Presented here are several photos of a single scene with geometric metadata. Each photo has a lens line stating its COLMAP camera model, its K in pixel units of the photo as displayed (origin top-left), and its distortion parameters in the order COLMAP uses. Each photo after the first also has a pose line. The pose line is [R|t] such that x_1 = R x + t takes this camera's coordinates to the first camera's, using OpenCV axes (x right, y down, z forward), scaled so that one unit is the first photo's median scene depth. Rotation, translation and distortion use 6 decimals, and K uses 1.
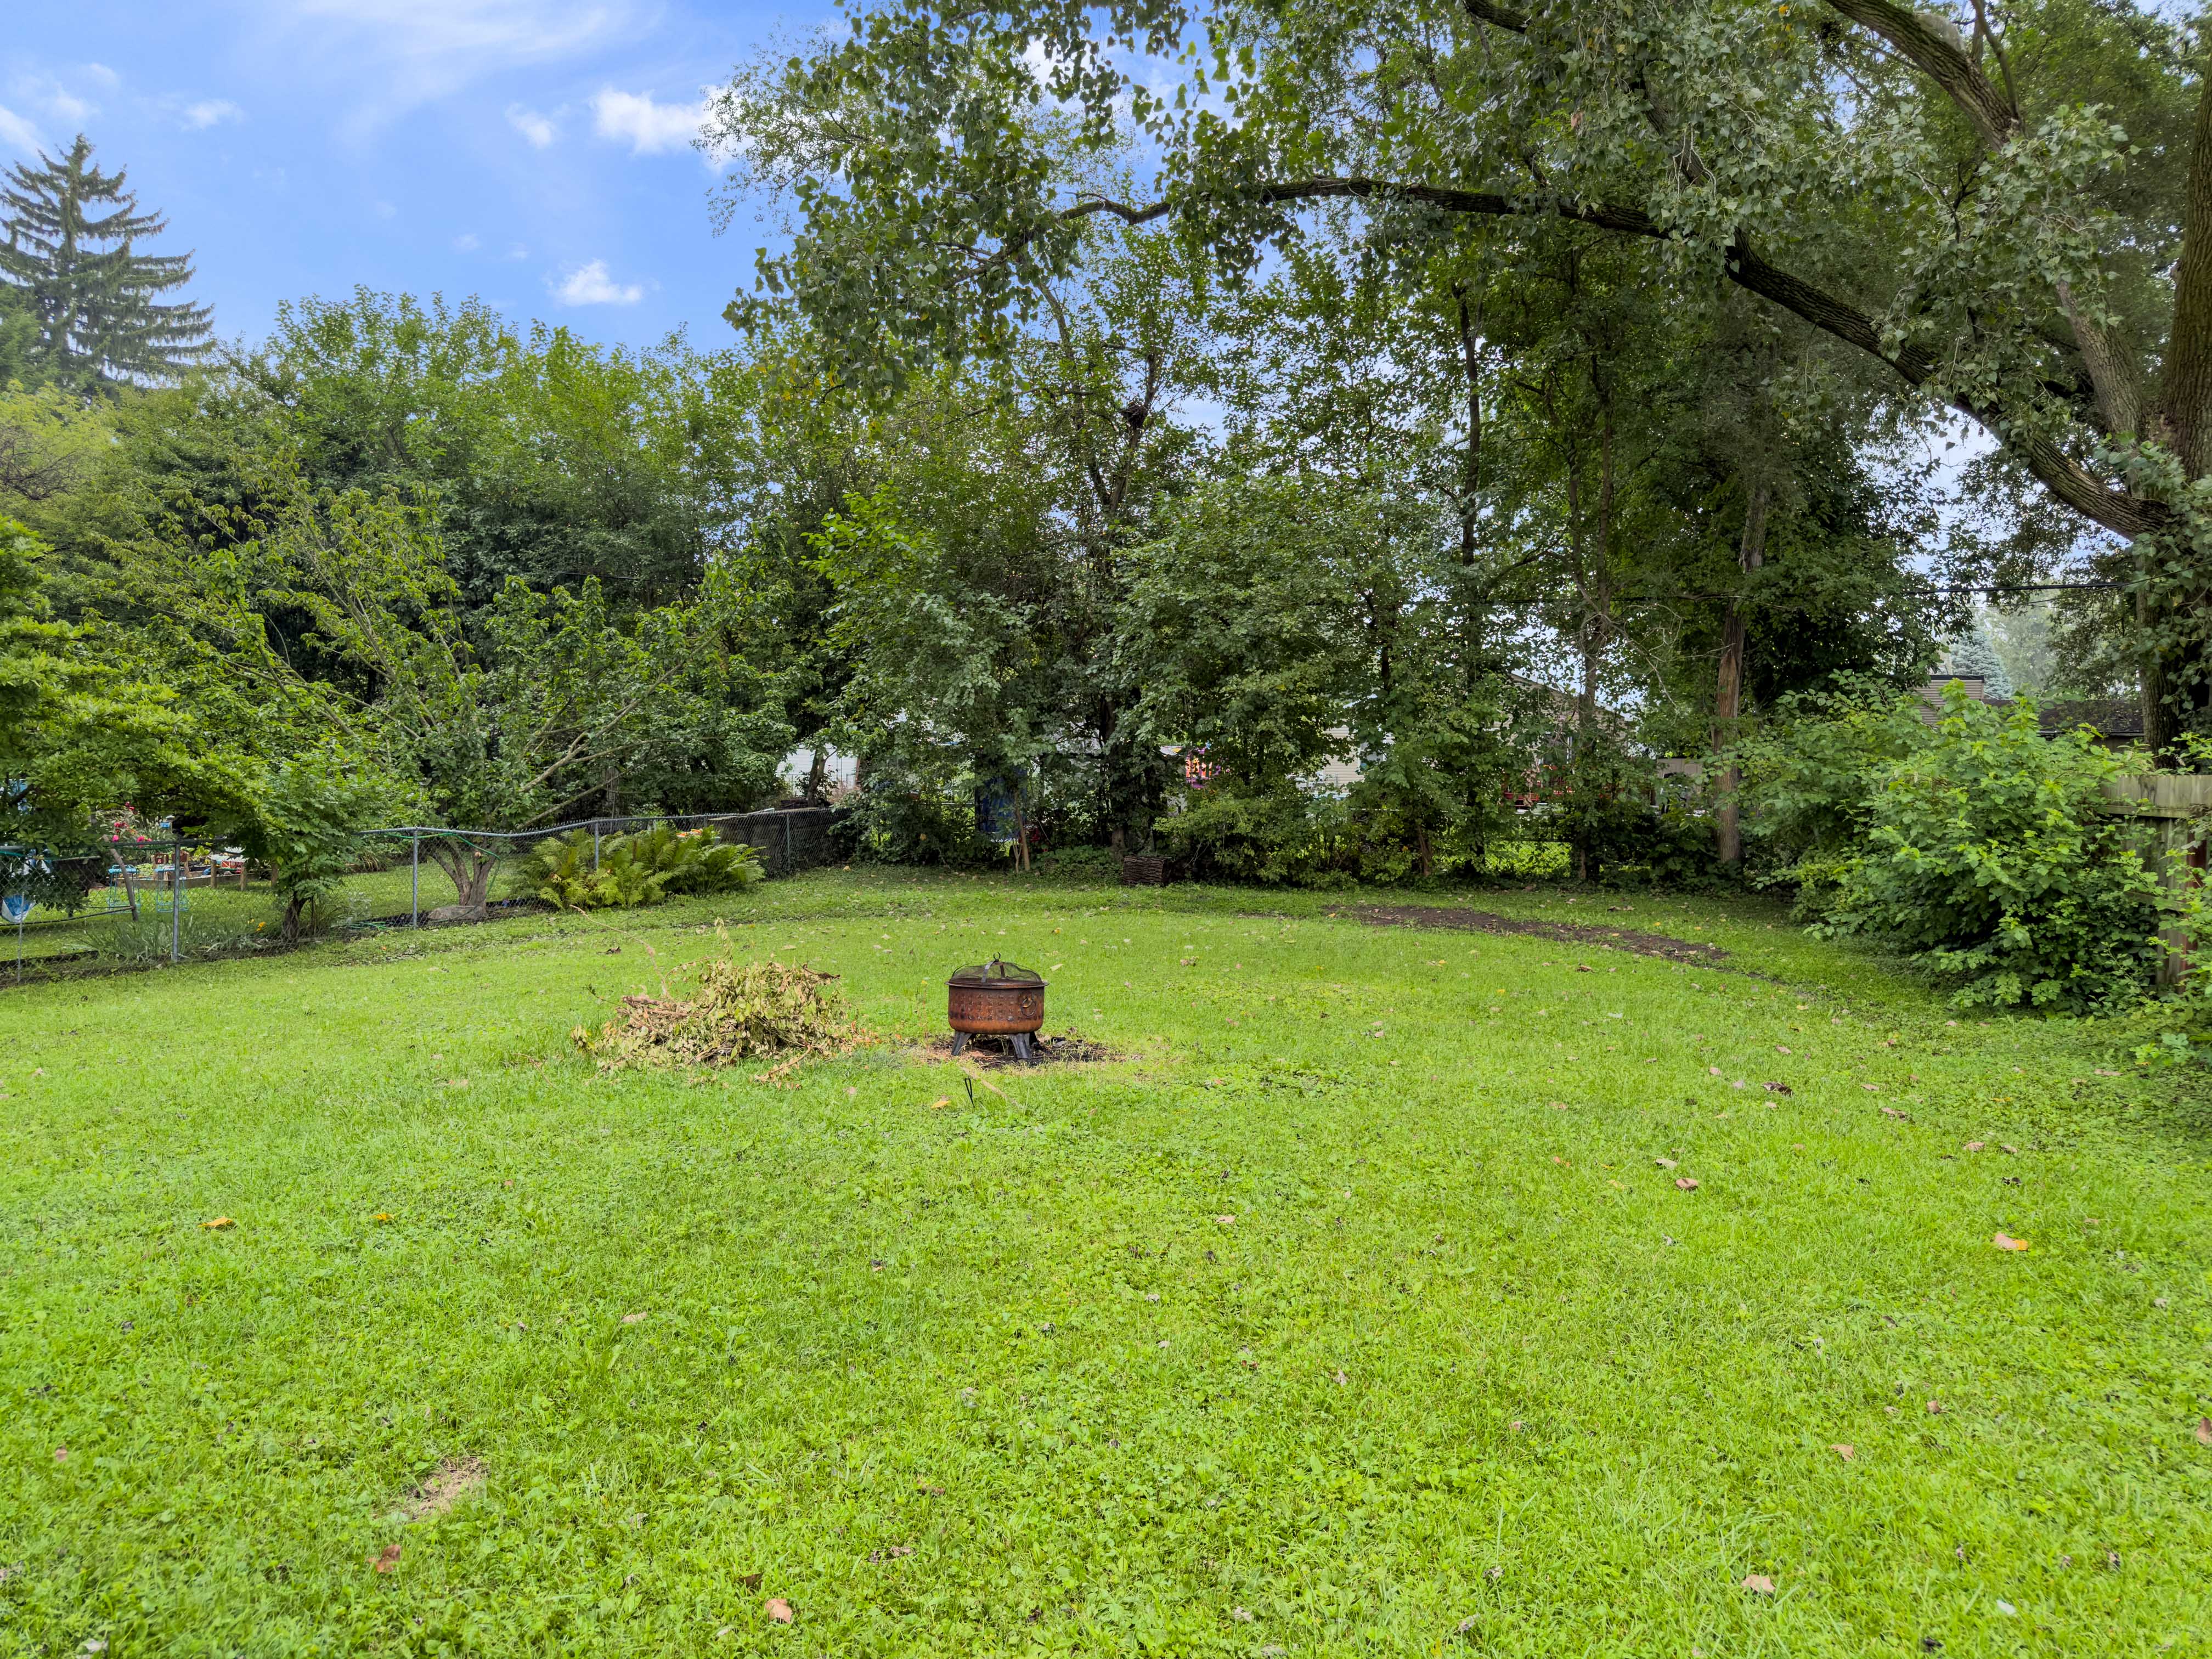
lens RADIAL K [[1554.7, 0, 1106.0], [0, 1554.7, 829.5], [0, 0, 1]] dist [0.073878, -0.088263]
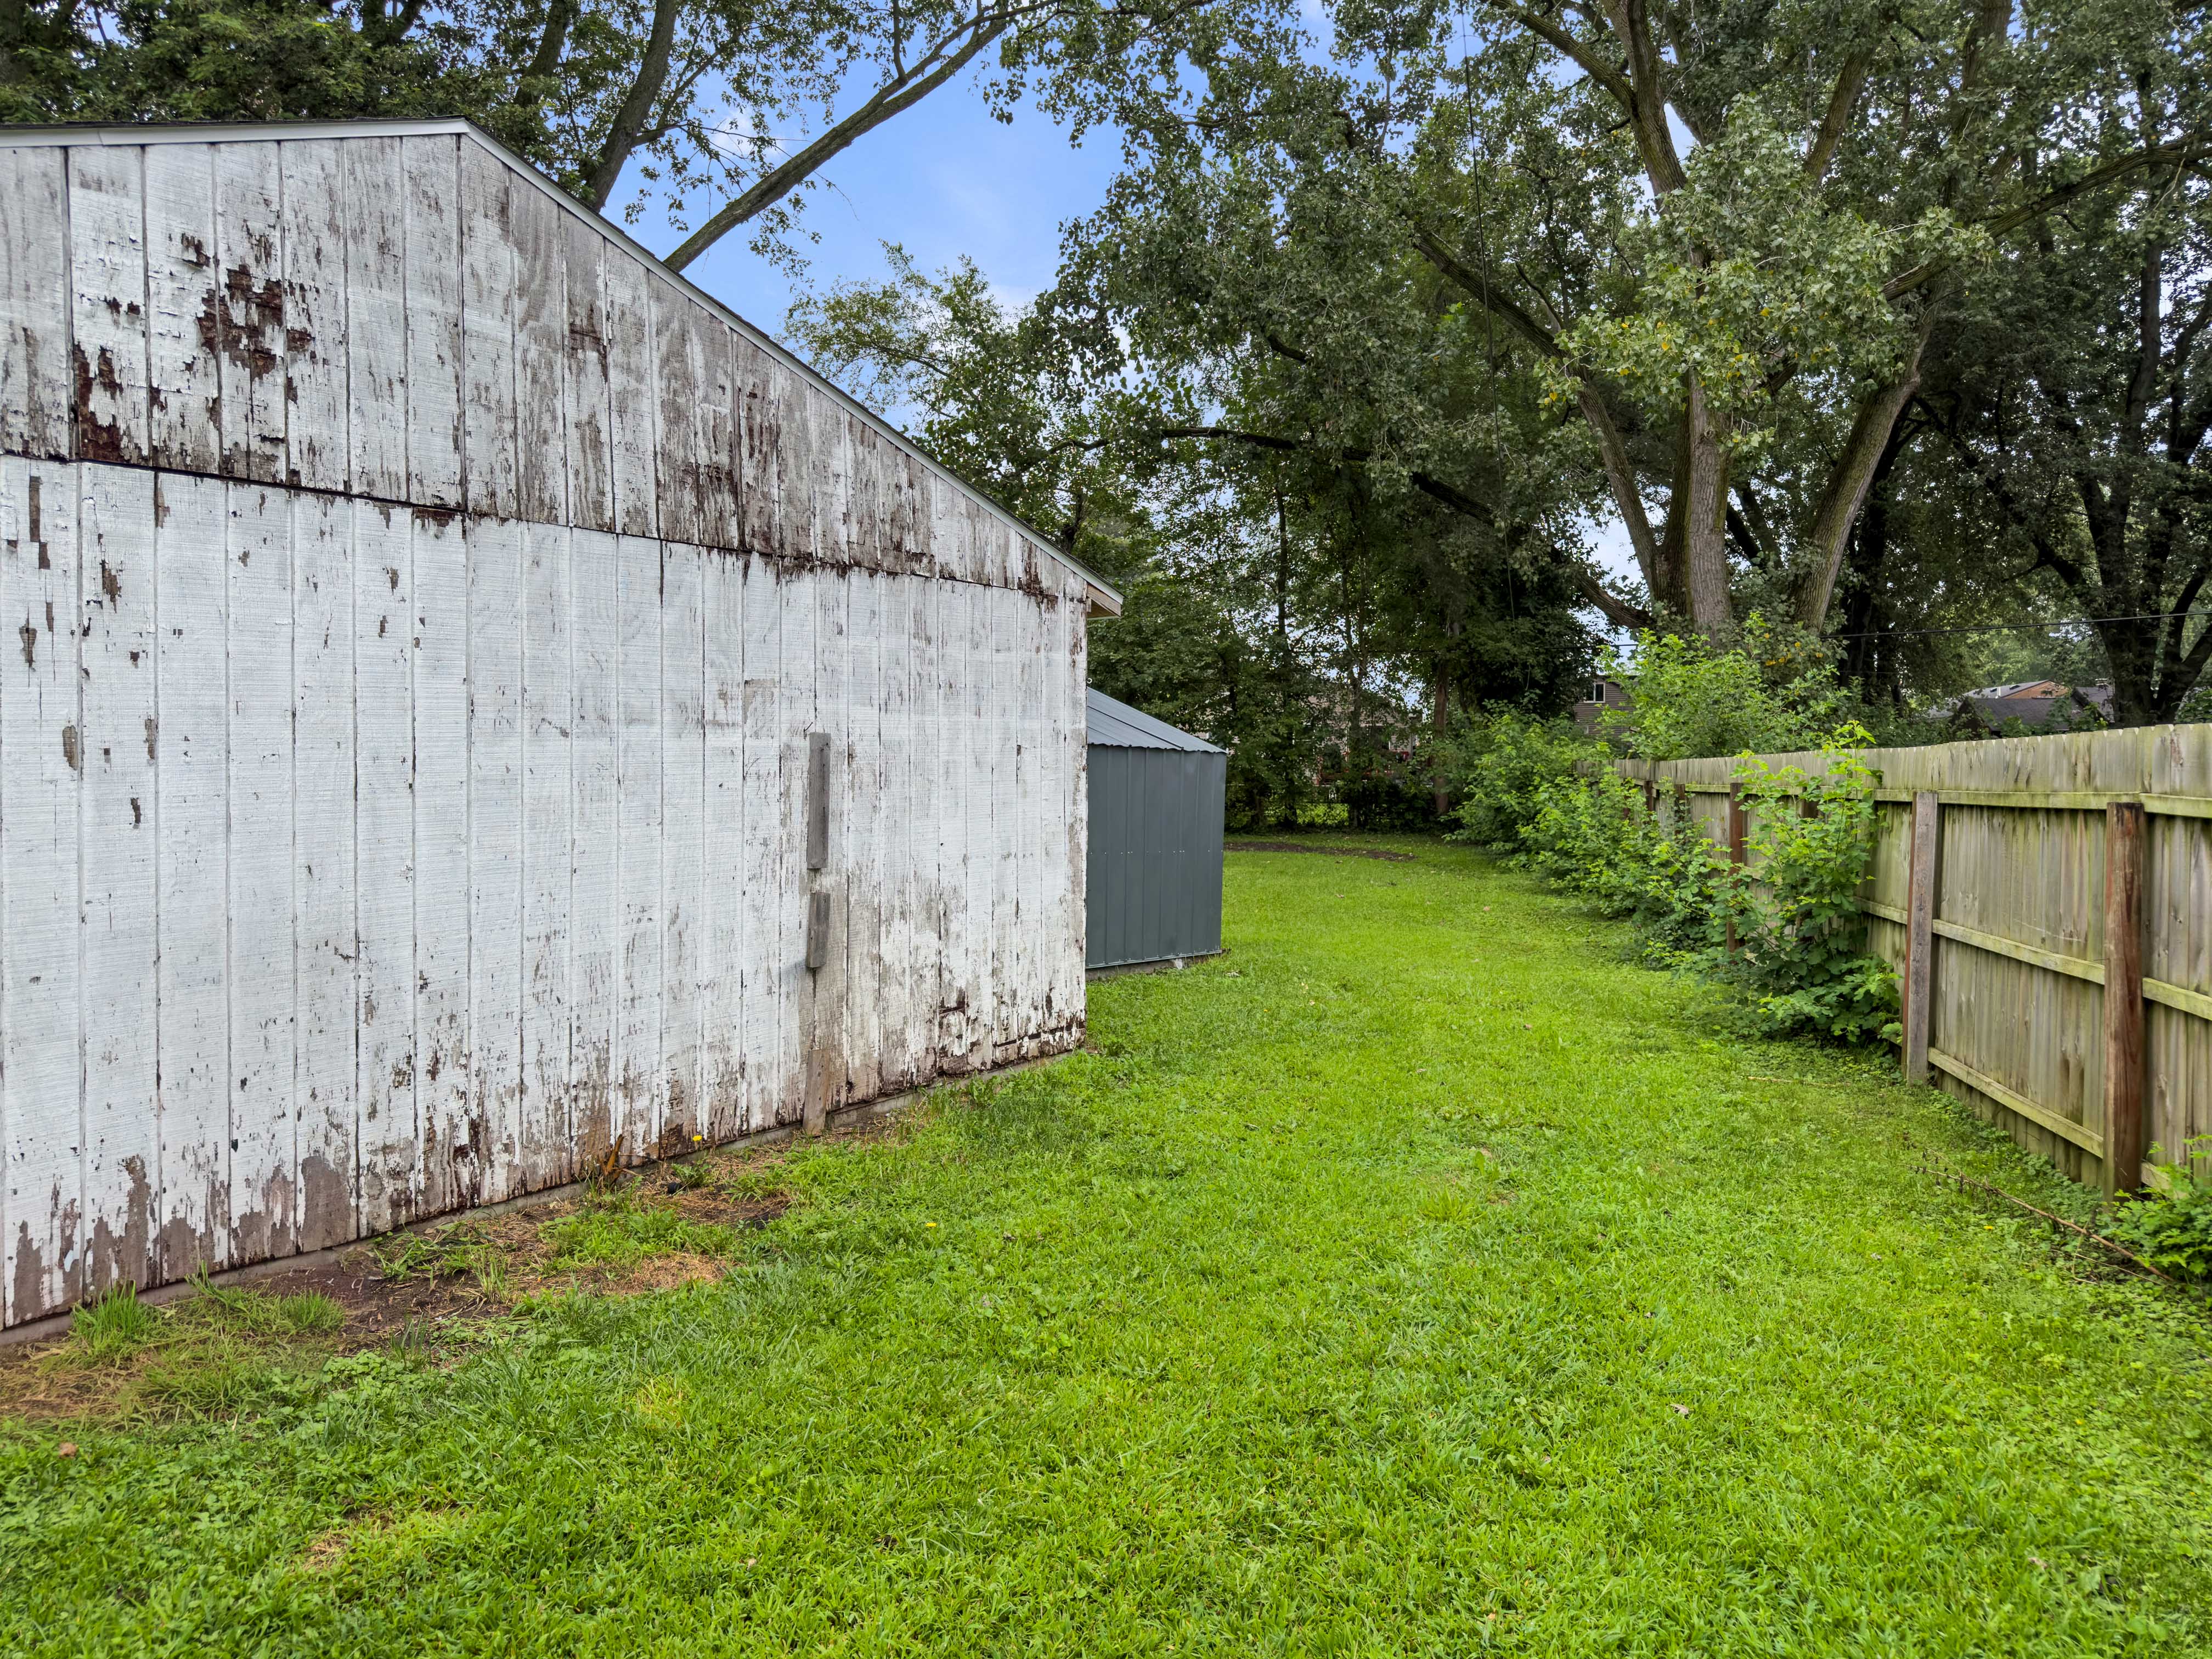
lens RADIAL K [[1554.7, 0, 1106.0], [0, 1554.7, 829.5], [0, 0, 1]] dist [0.073878, -0.088263]
pose [[0.994665, -0.025492, 0.099959, -0.117179], [0.024726, 0.999655, 0.008896, 0.014225], [-0.100151, -0.006377, 0.994952, -0.591714]]
